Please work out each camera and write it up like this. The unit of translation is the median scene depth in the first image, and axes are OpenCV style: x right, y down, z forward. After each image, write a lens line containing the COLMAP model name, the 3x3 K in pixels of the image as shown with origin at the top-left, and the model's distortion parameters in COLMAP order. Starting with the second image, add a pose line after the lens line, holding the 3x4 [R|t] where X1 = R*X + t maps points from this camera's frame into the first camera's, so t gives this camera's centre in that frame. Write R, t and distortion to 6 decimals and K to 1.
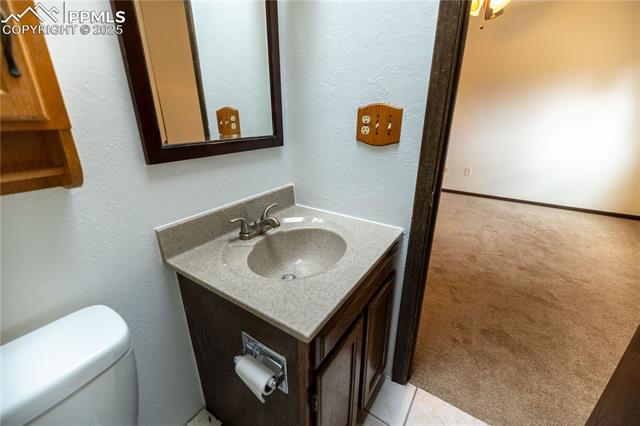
lens RADIAL K [[268.2, 0, 320.0], [0, 268.2, 211.1], [0, 0, 1]] dist [-0.000535, 0.000071]
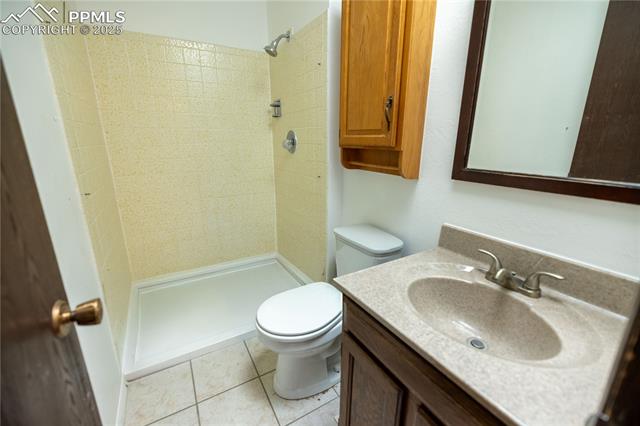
lens RADIAL K [[268.2, 0, 319.8], [0, 268.2, 213.5], [0, 0, 1]] dist [-0.000535, 0.000071]
pose [[-0.436960, 0.244379, -0.865647, 0.798604], [-0.302896, 0.866200, 0.397430, -0.310026], [0.846948, 0.435862, -0.304473, 0.771632]]
